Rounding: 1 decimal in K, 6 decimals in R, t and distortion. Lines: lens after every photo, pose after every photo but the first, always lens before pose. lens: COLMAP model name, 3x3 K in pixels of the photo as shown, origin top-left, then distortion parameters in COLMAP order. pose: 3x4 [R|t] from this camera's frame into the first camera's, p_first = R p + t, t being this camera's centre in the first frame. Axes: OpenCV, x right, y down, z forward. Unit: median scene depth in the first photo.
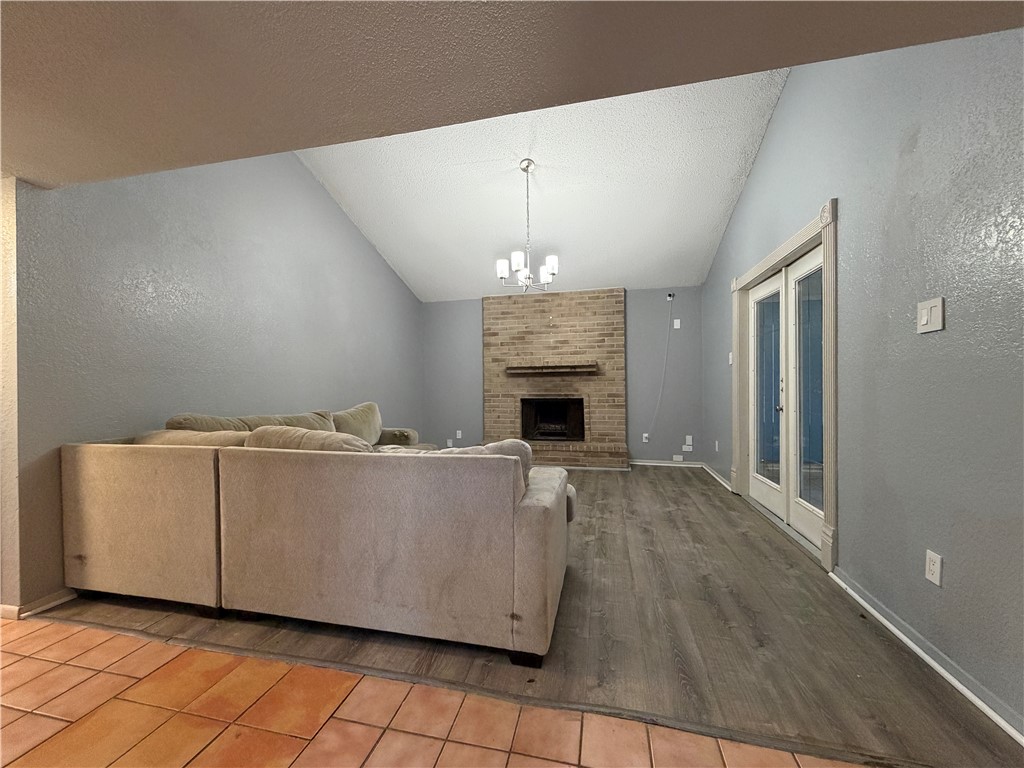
lens RADIAL K [[408.5, 0, 510.4], [0, 408.5, 384.5], [0, 0, 1]] dist [0.000611, 0.000051]
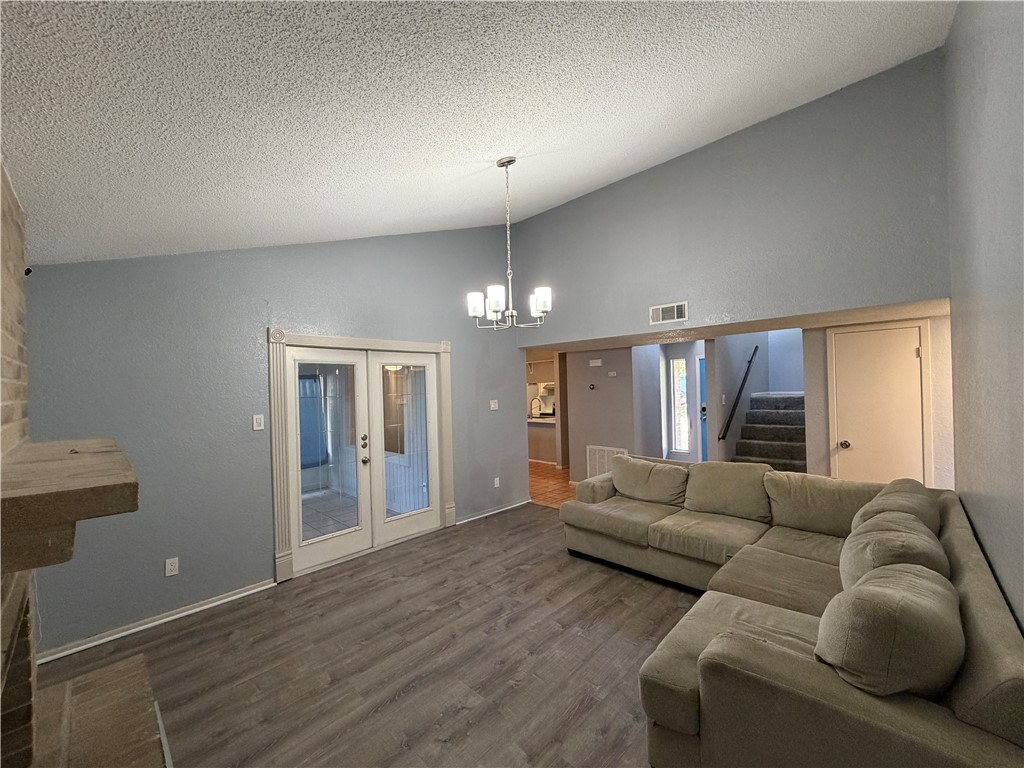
lens RADIAL K [[408.5, 0, 513.3], [0, 408.5, 386.6], [0, 0, 1]] dist [0.000611, 0.000051]
pose [[-0.859662, 0.027081, 0.510145, -0.382925], [0.029521, 0.999559, -0.003315, -0.152761], [-0.510010, 0.012210, -0.860082, 1.903094]]
